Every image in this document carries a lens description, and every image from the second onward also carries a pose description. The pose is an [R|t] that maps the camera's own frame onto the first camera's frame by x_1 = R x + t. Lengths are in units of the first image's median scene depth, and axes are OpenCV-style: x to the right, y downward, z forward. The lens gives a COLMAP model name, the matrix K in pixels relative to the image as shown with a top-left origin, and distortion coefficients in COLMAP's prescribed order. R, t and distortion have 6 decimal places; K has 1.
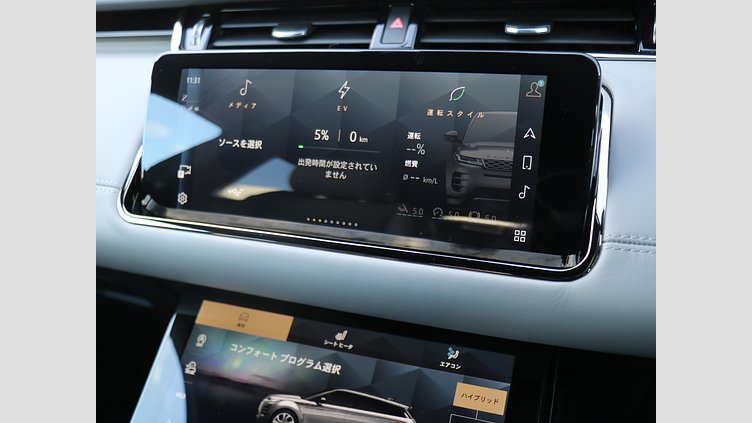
lens RADIAL K [[635.7, 0, 375.1], [0, 635.7, 214.5], [0, 0, 1]] dist [-0.021168, -0.019430]
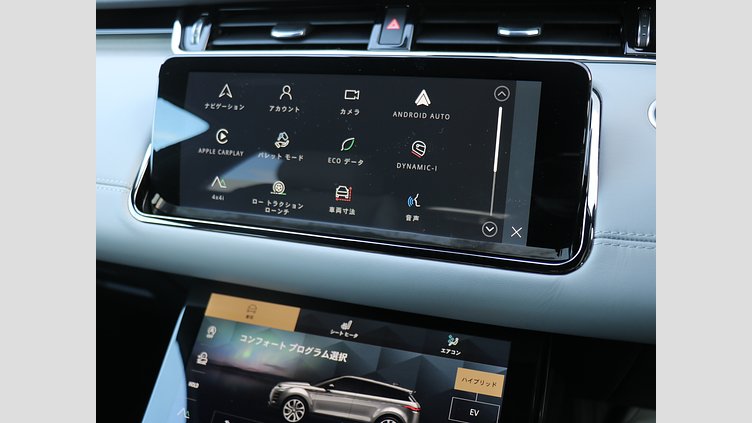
lens RADIAL K [[635.7, 0, 374.3], [0, 635.7, 210.2], [0, 0, 1]] dist [-0.021168, -0.019430]
pose [[0.999384, -0.014646, 0.031891, -0.038894], [0.013660, 0.999428, 0.030928, -0.033567], [-0.032325, -0.030473, 0.999013, -0.053056]]
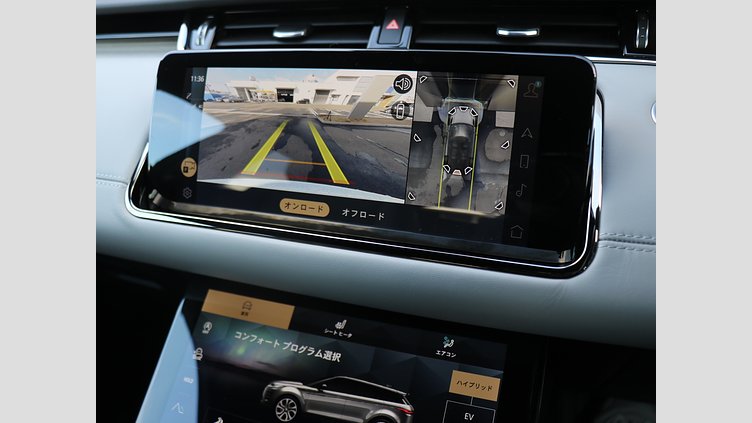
lens RADIAL K [[551.1, 0, 375.1], [0, 551.1, 211.4], [0, 0, 1]] dist [-0.078528, 0.001902]
pose [[0.999602, -0.000427, 0.028196, -0.022747], [-0.000442, 0.999525, 0.030818, -0.023997], [-0.028196, -0.030819, 0.999127, 0.102515]]
